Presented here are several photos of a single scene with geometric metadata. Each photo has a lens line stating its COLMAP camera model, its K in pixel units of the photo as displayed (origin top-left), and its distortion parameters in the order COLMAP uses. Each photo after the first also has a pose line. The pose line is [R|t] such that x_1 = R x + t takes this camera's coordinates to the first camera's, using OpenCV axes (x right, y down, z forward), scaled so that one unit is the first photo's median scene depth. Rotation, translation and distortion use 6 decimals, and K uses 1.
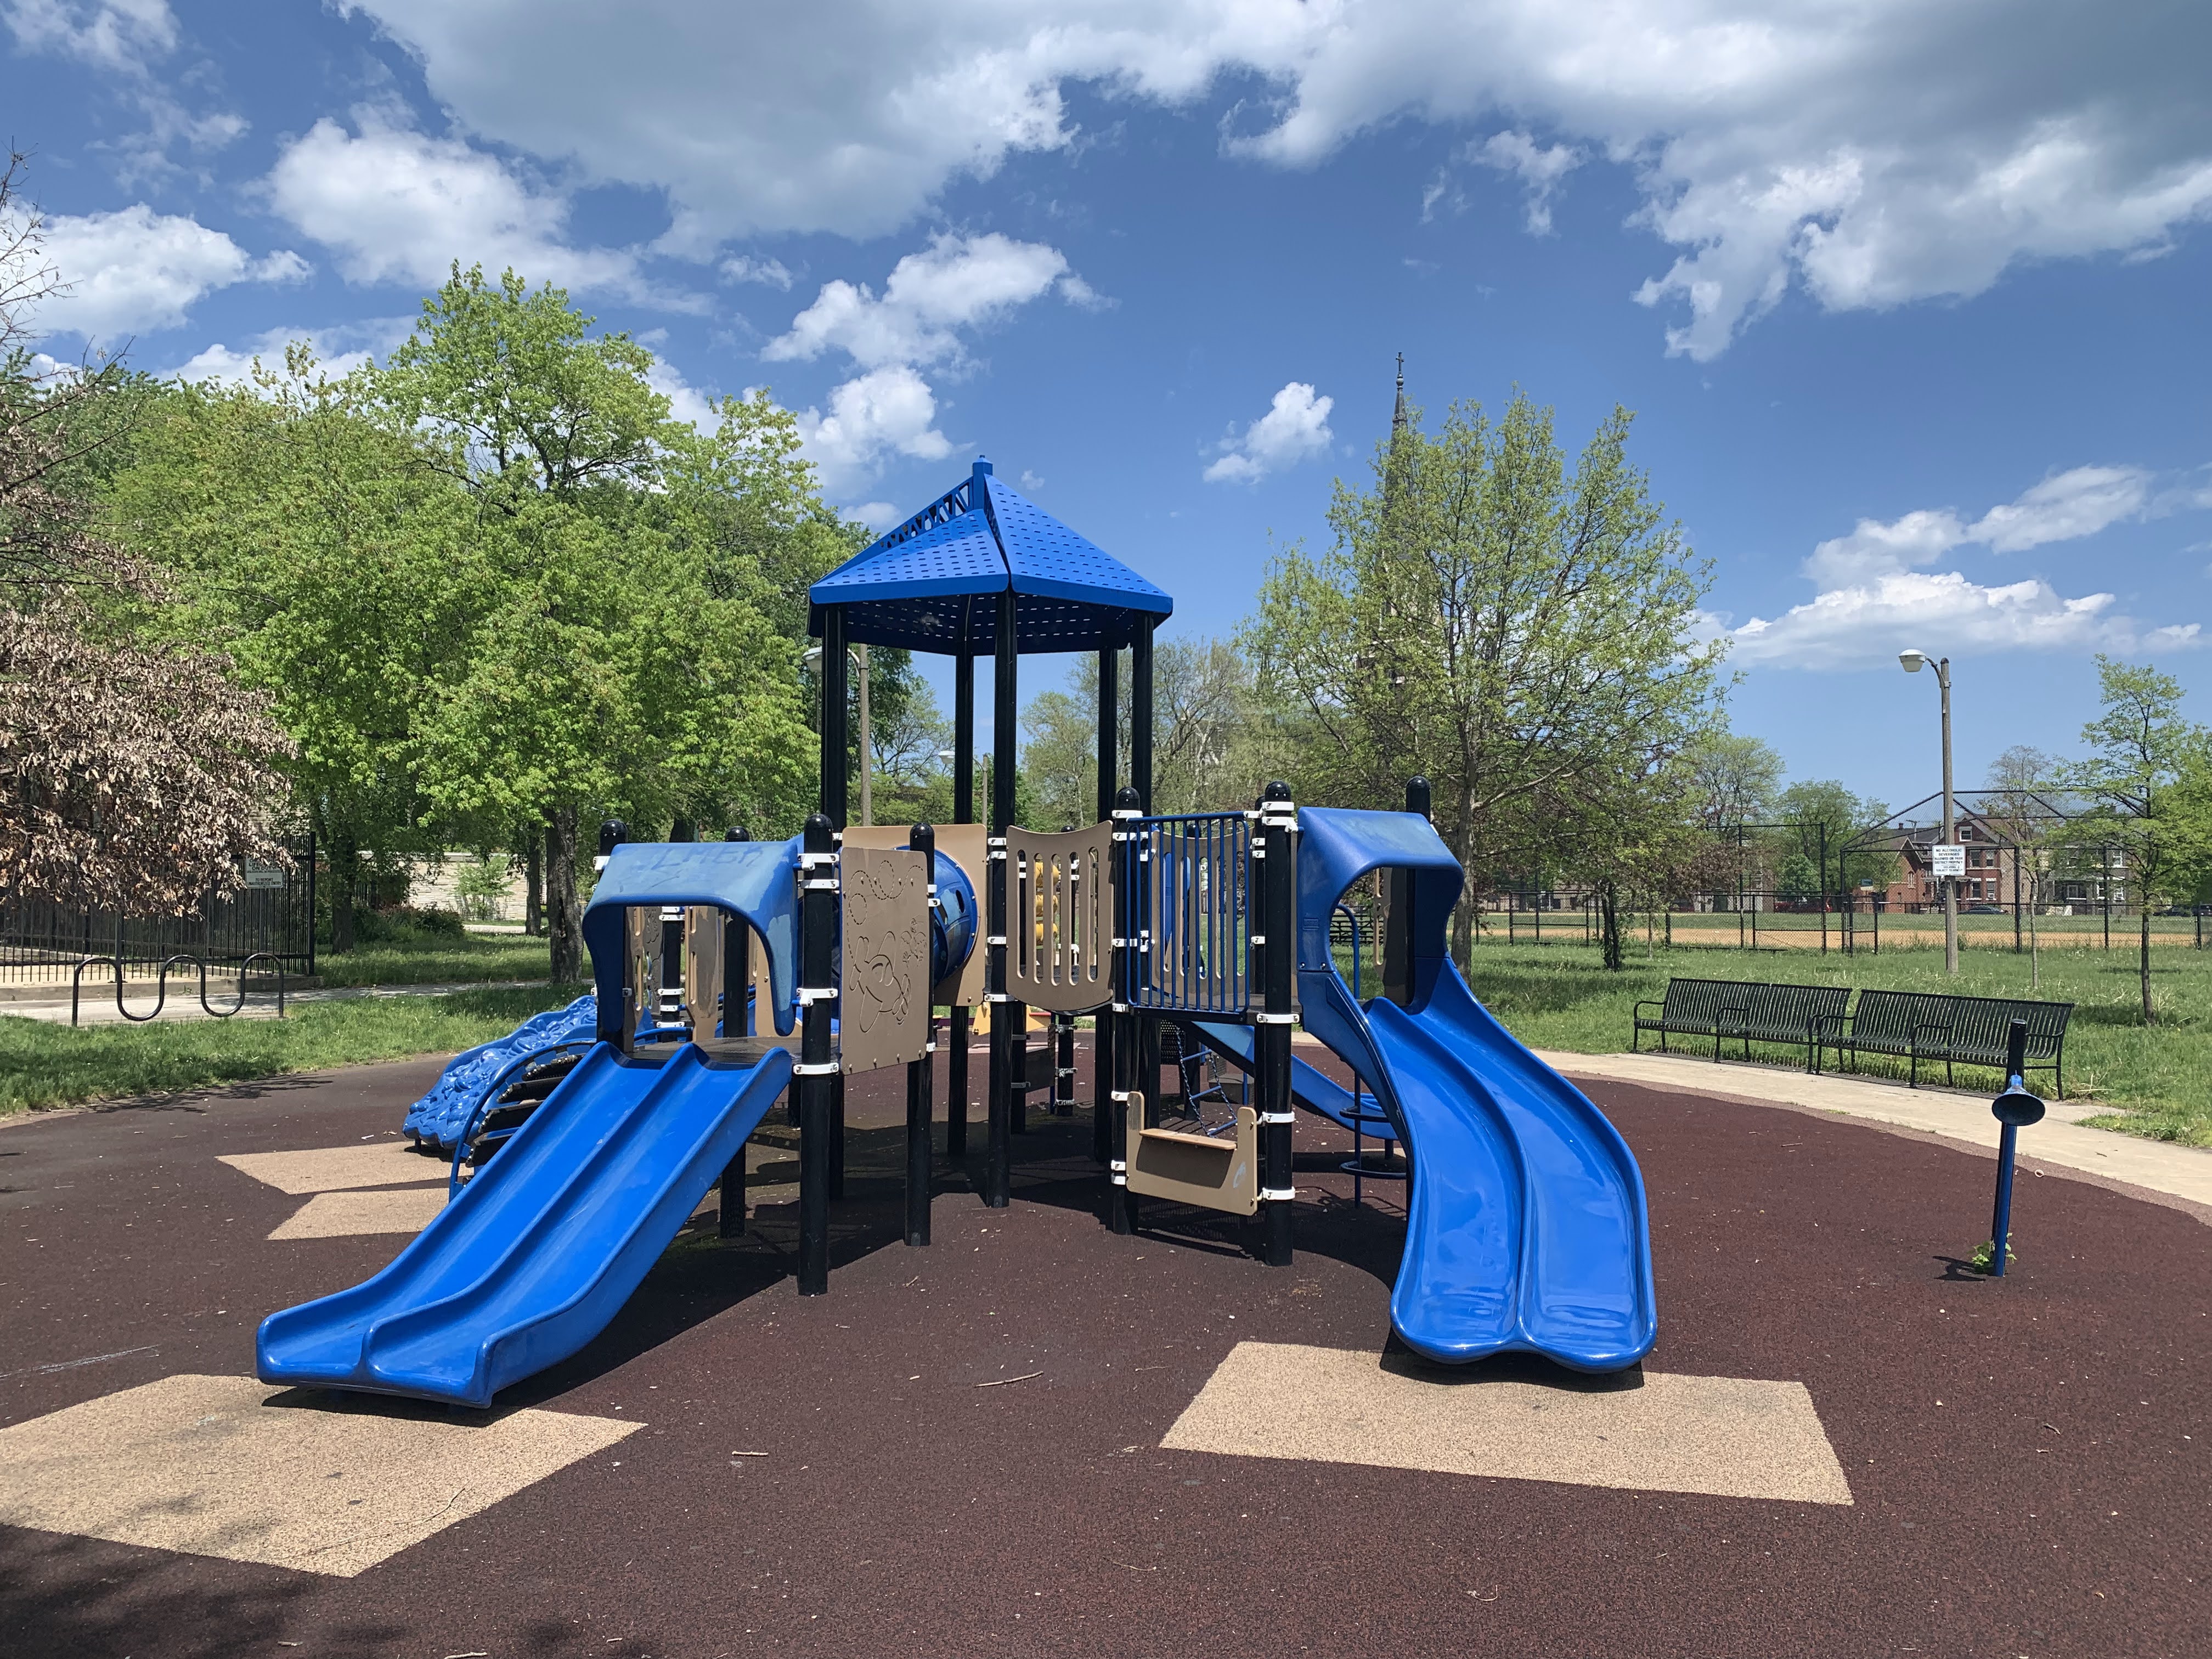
lens RADIAL K [[1645.0, 0, 1165.5], [0, 1645.0, 835.9], [0, 0, 1]] dist [0.040229, -0.001199]
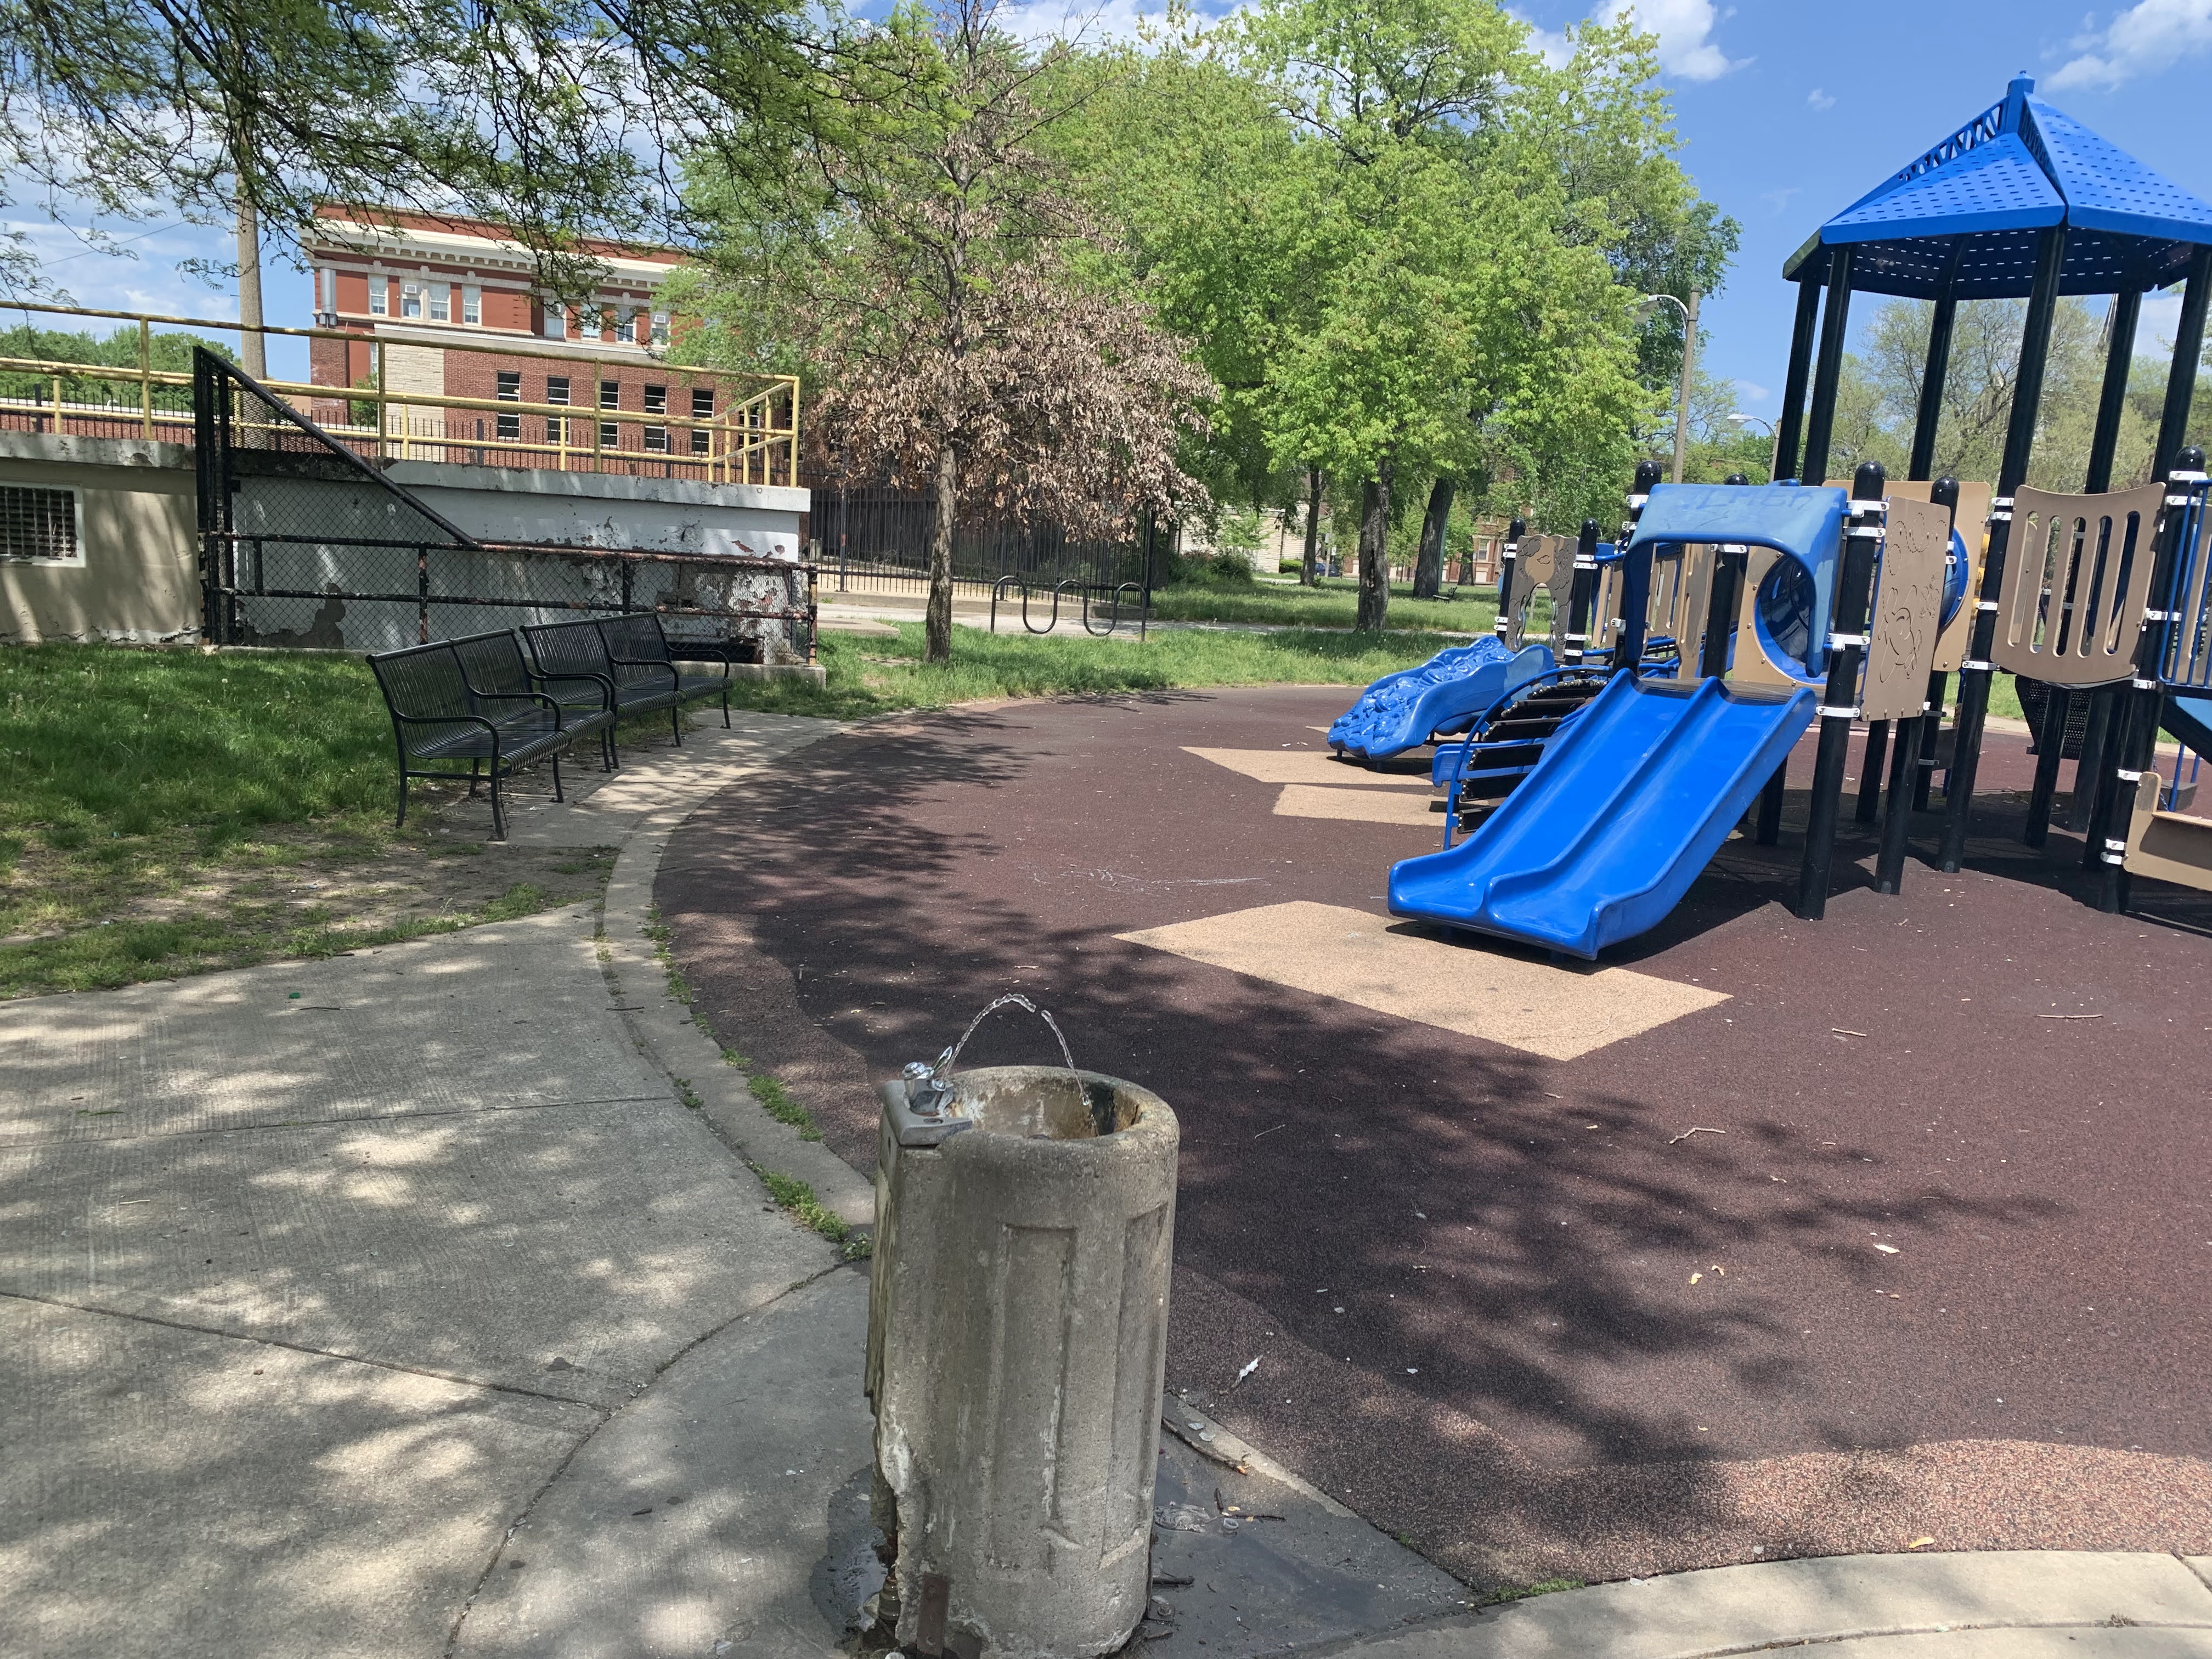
lens RADIAL K [[1712.7, 0, 1106.0], [0, 1712.7, 829.5], [0, 0, 1]] dist [0.046684, -0.041106]
pose [[0.920786, 0.119115, -0.371436, -0.107658], [-0.049976, 0.980411, 0.190515, 0.014425], [0.386853, -0.156861, 0.908702, -0.084813]]
